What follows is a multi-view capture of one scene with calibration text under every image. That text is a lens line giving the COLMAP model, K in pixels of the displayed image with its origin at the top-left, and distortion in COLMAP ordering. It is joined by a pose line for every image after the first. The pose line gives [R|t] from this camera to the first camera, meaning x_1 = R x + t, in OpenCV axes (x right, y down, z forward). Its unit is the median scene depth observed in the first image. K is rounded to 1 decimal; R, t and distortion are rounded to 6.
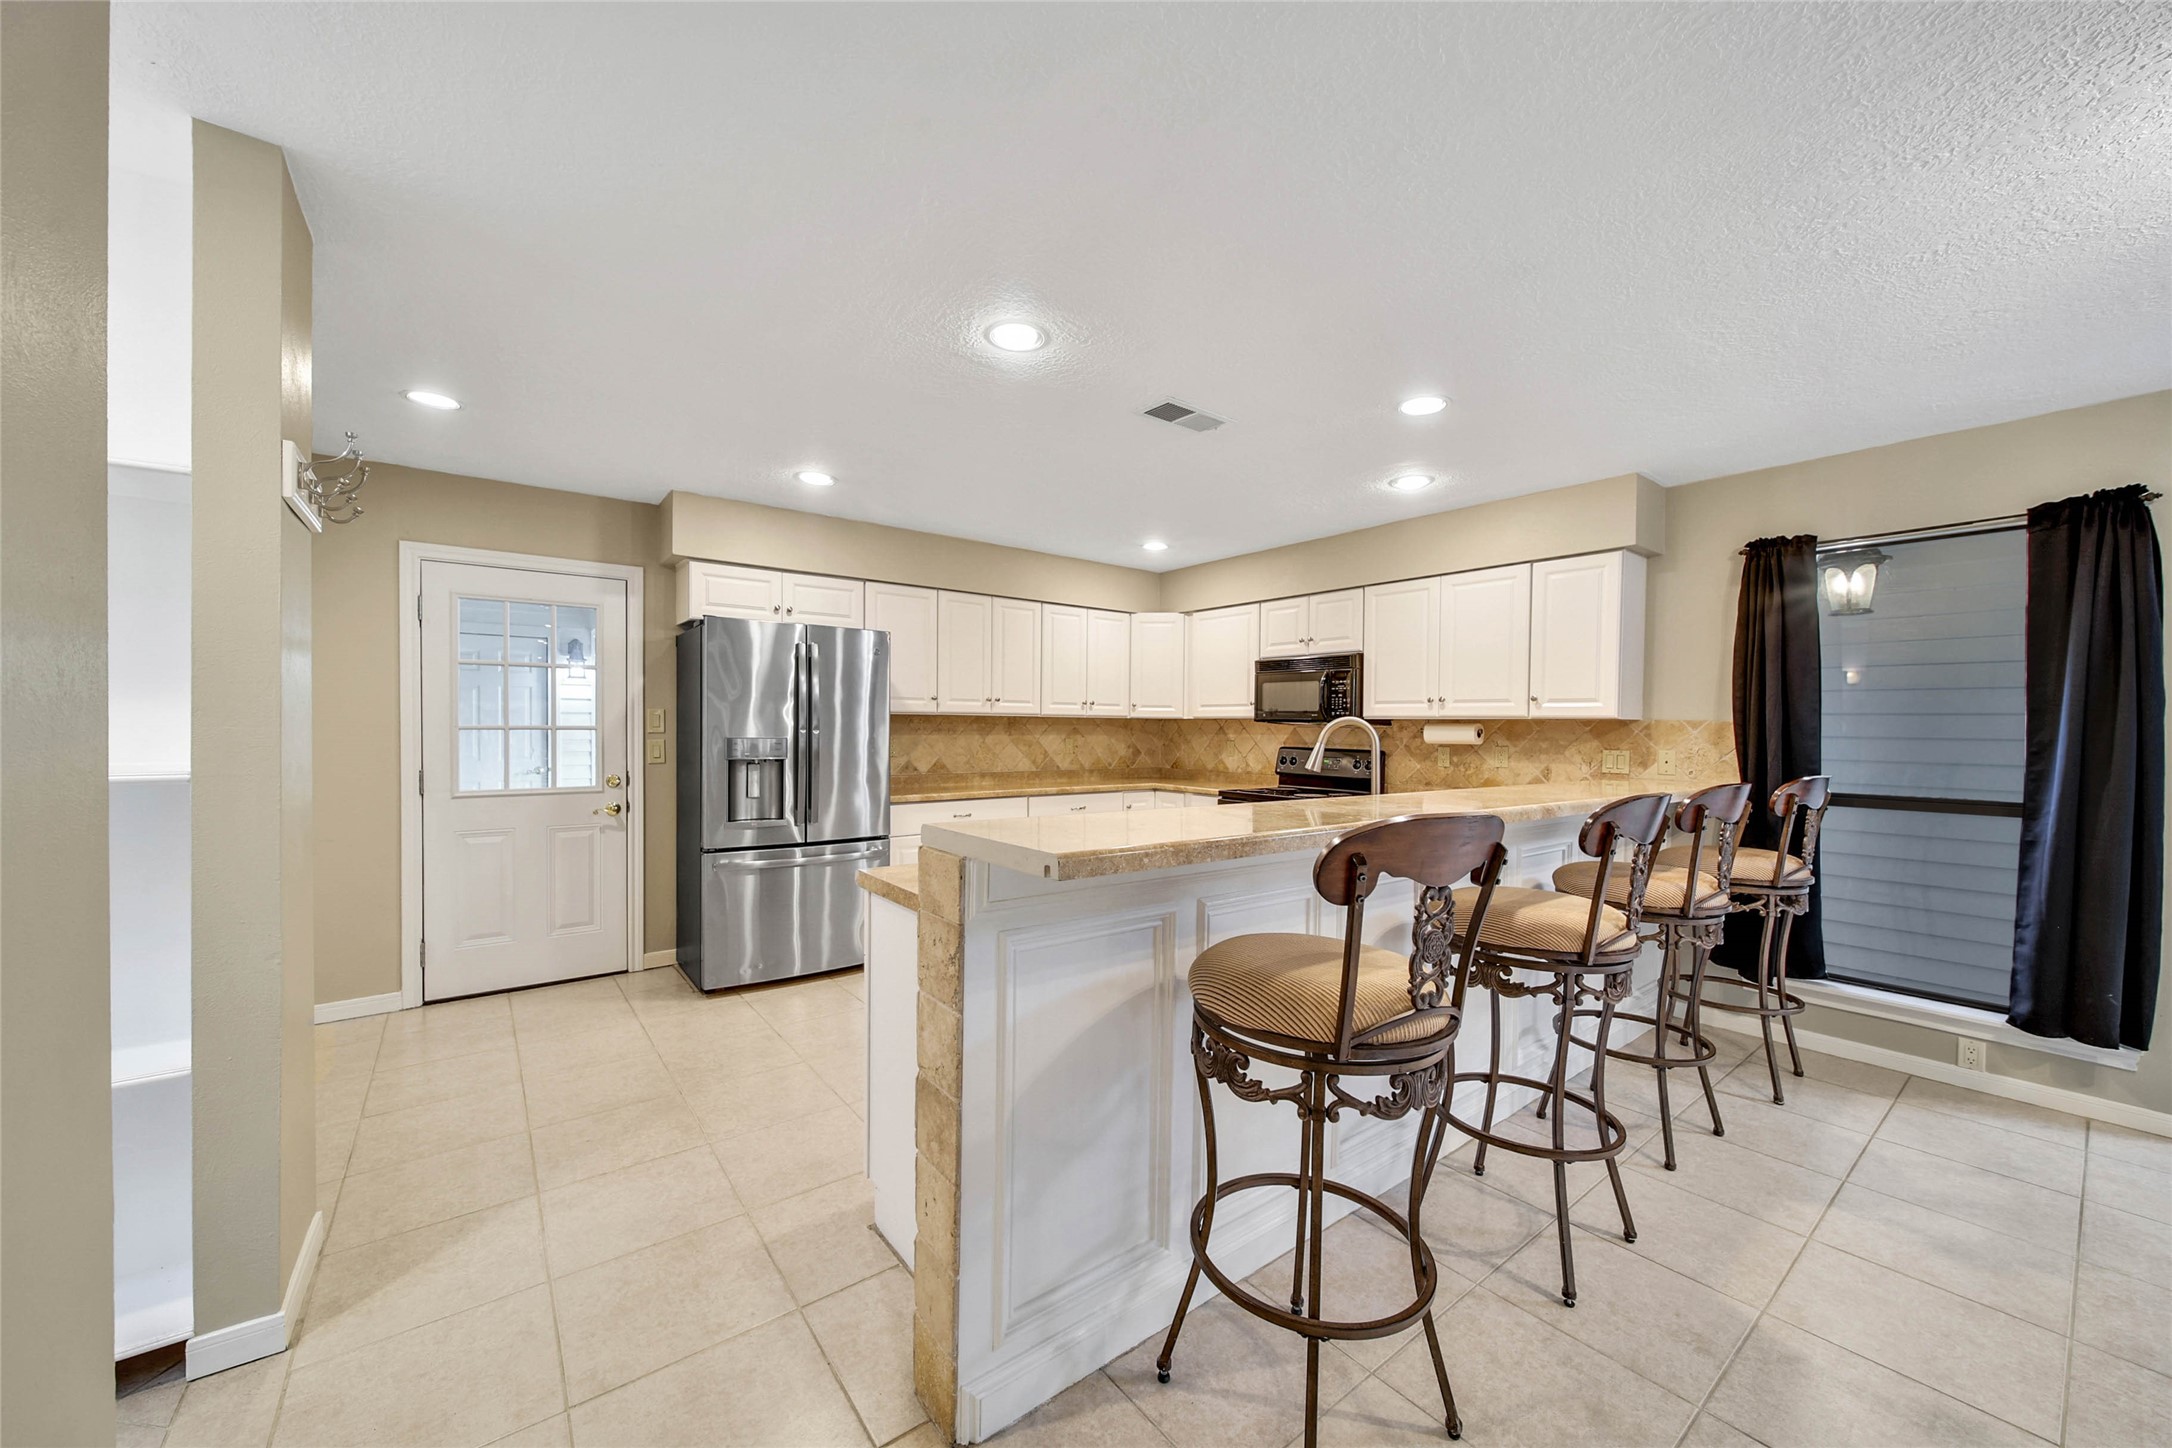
lens RADIAL K [[817.3, 0, 1101.6], [0, 817.3, 738.6], [0, 0, 1]] dist [0.000128, -0.000995]
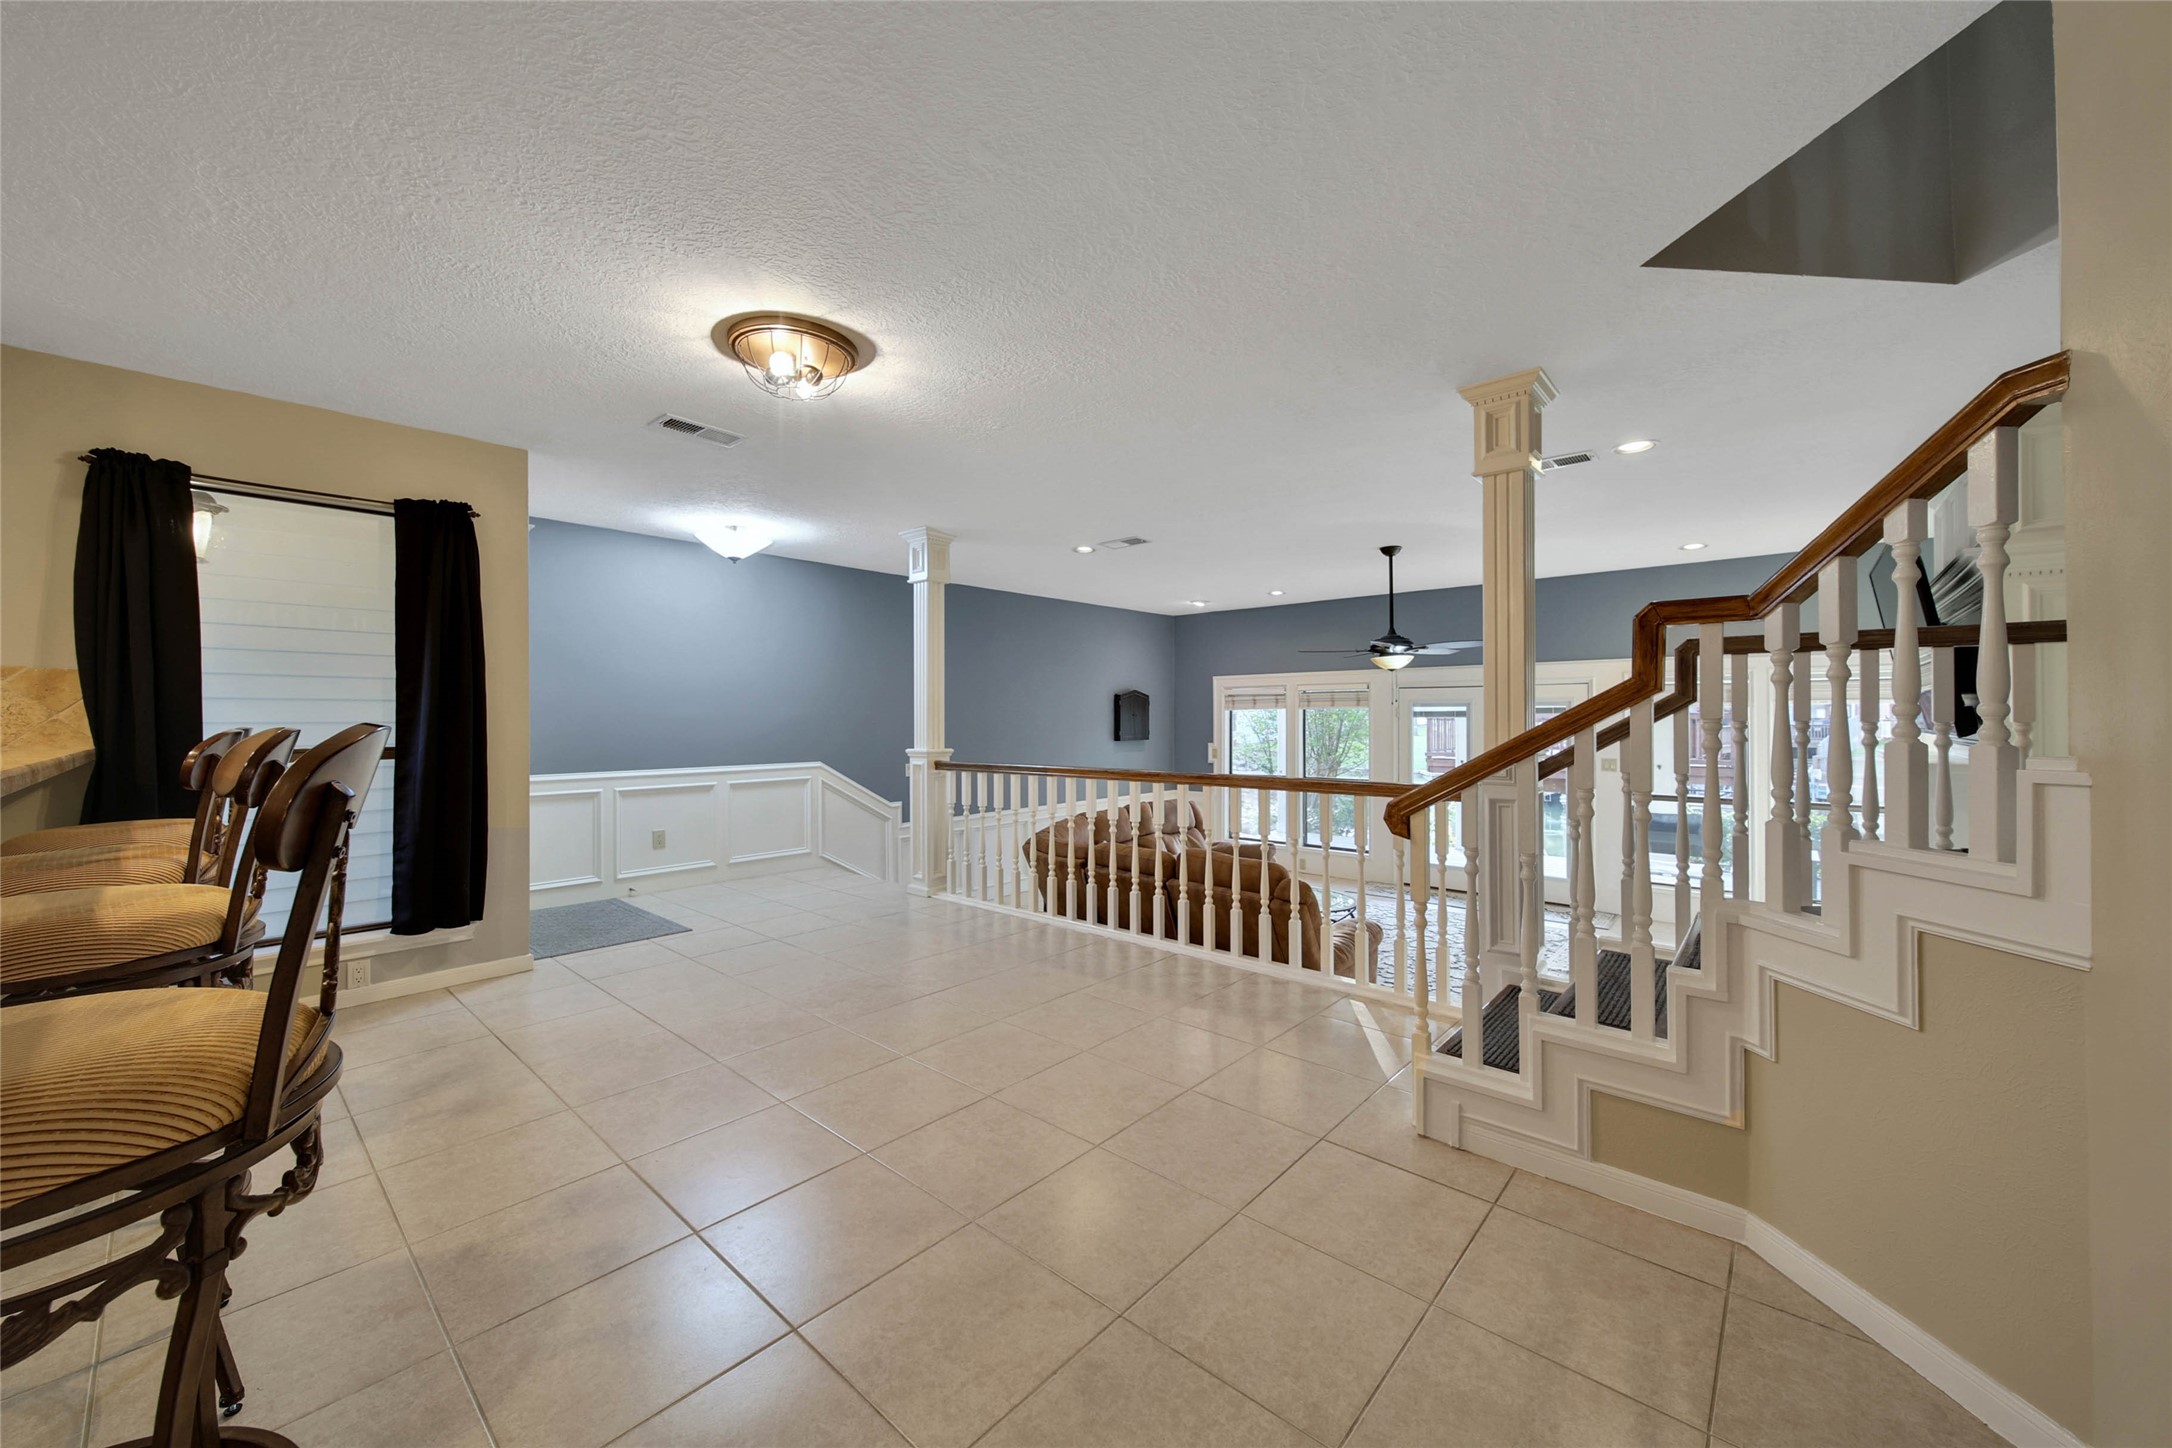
lens RADIAL K [[781.2, 0, 1072.5], [0, 781.2, 709.3], [0, 0, 1]] dist [0.000916, -0.000464]
pose [[-0.173812, -0.001593, 0.984777, -0.104426], [0.018203, 0.999823, 0.004831, 0.024215], [-0.984611, 0.018765, -0.173753, 0.141741]]
